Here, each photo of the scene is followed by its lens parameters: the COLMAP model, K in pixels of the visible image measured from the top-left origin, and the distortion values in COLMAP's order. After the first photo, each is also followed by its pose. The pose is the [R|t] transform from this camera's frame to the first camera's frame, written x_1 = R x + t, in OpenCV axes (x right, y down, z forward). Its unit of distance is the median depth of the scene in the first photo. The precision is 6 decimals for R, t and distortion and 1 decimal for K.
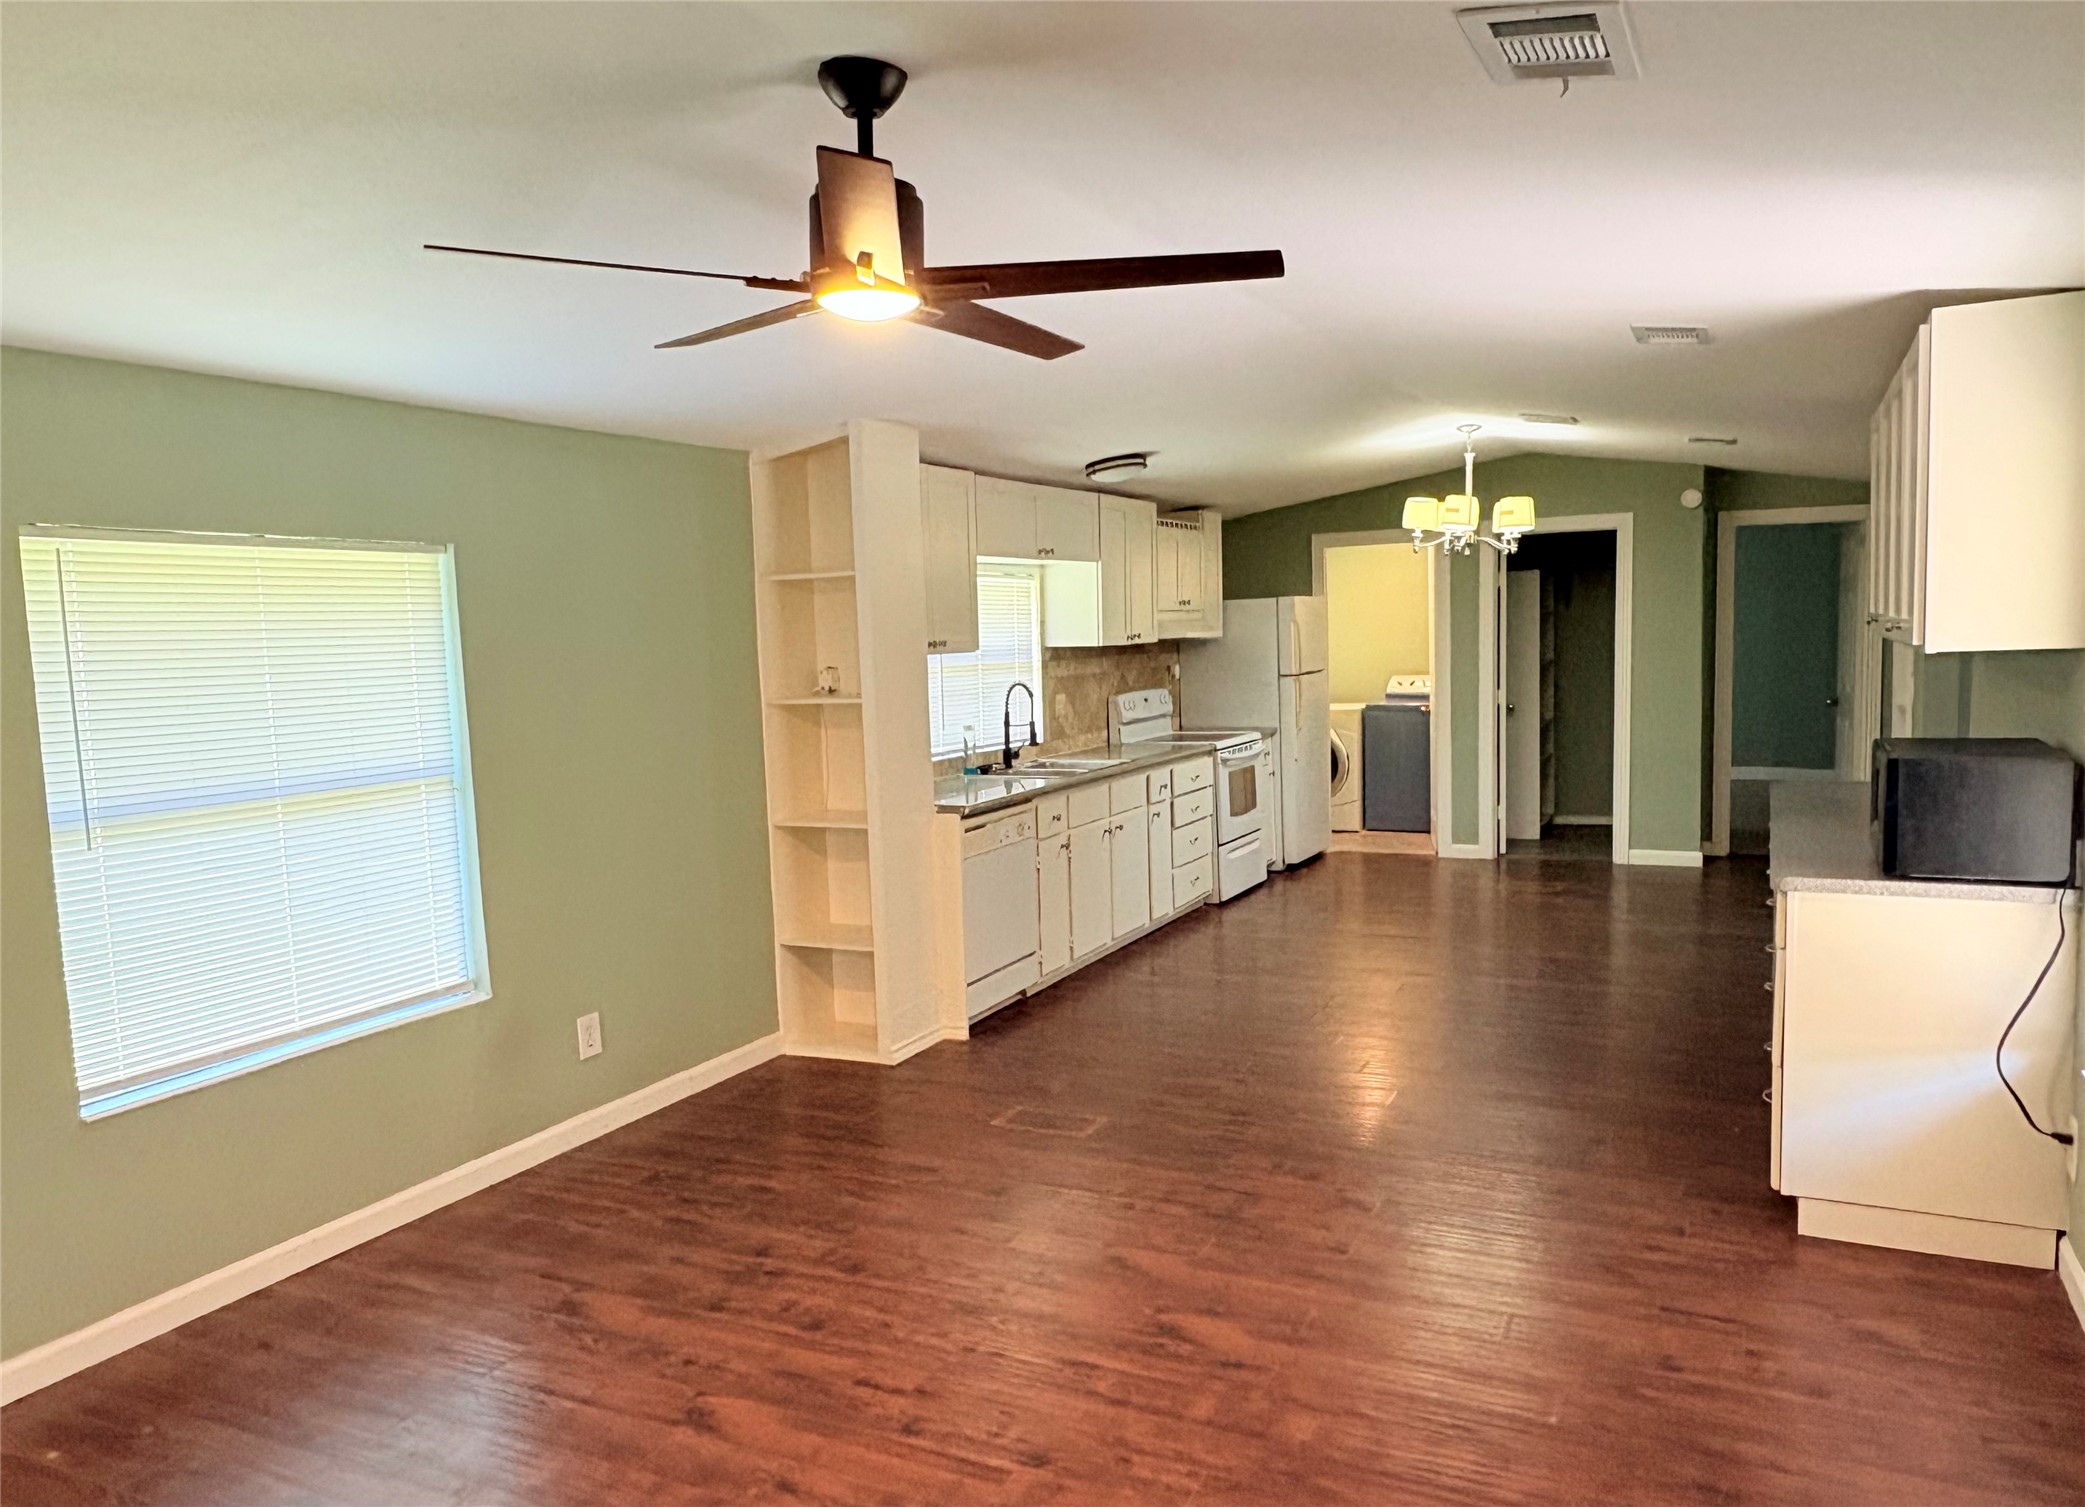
lens RADIAL K [[1420.0, 0, 1050.8], [0, 1420.0, 761.1], [0, 0, 1]] dist [-0.002684, -0.001642]
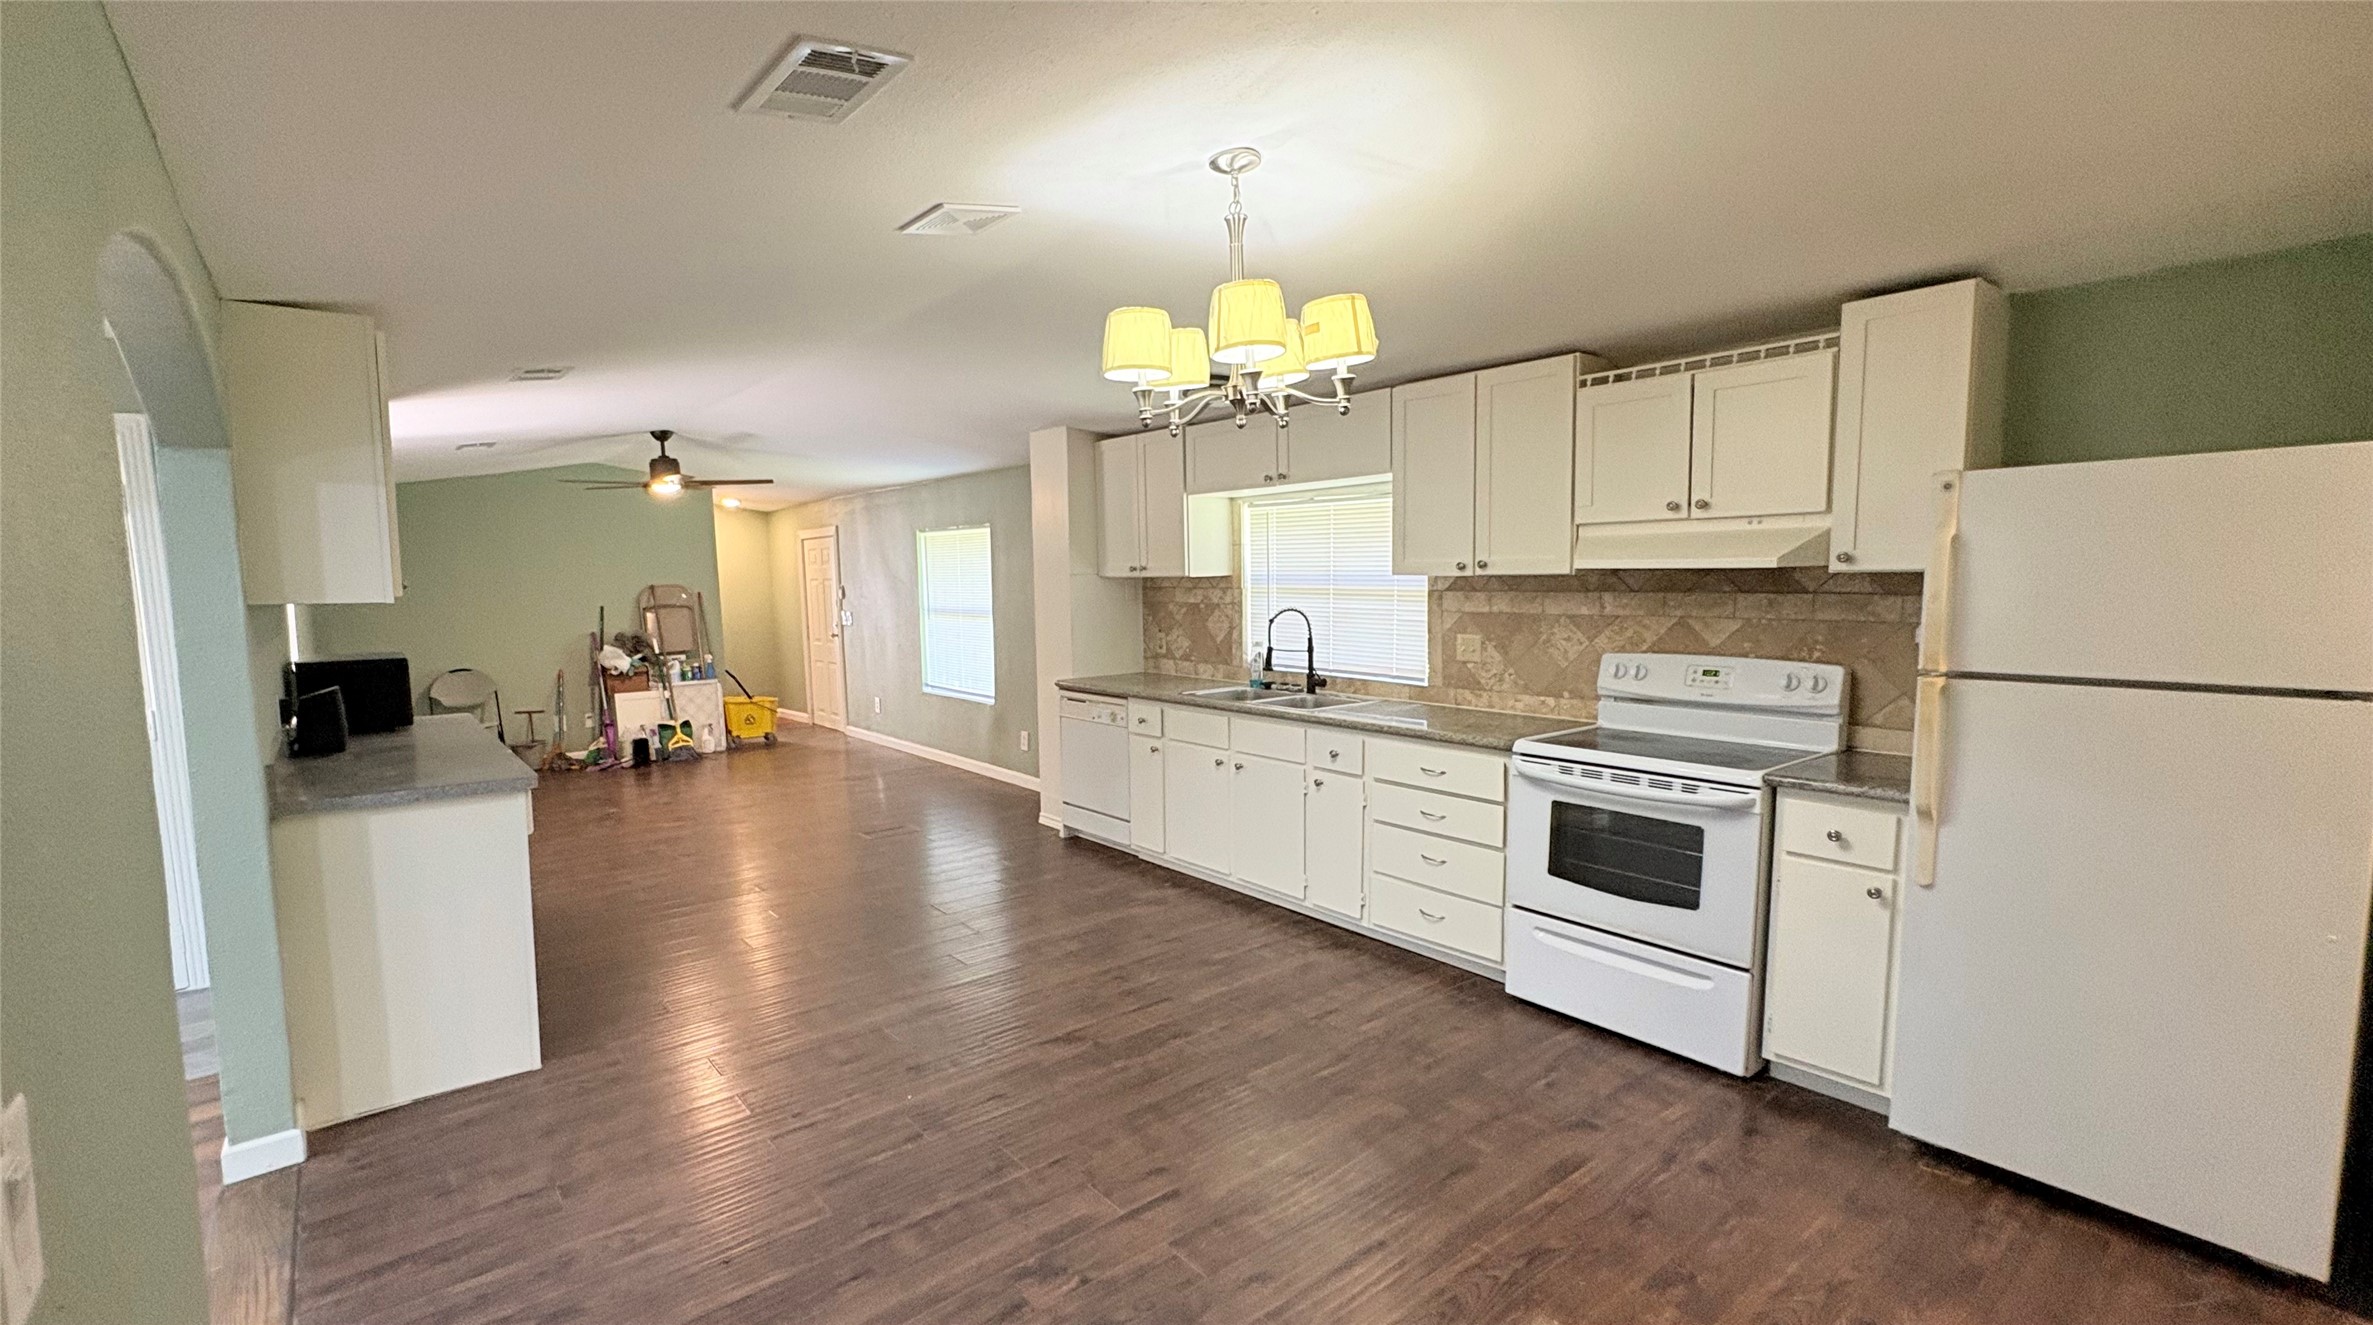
lens RADIAL K [[1016.2, 0, 1119.7], [0, 1016.2, 661.4], [0, 0, 1]] dist [-0.001669, -0.000011]
pose [[-0.437542, 0.118760, -0.891321, 0.589388], [-0.052877, 0.986126, 0.157349, -0.109096], [0.897642, 0.115977, -0.425192, 1.046083]]
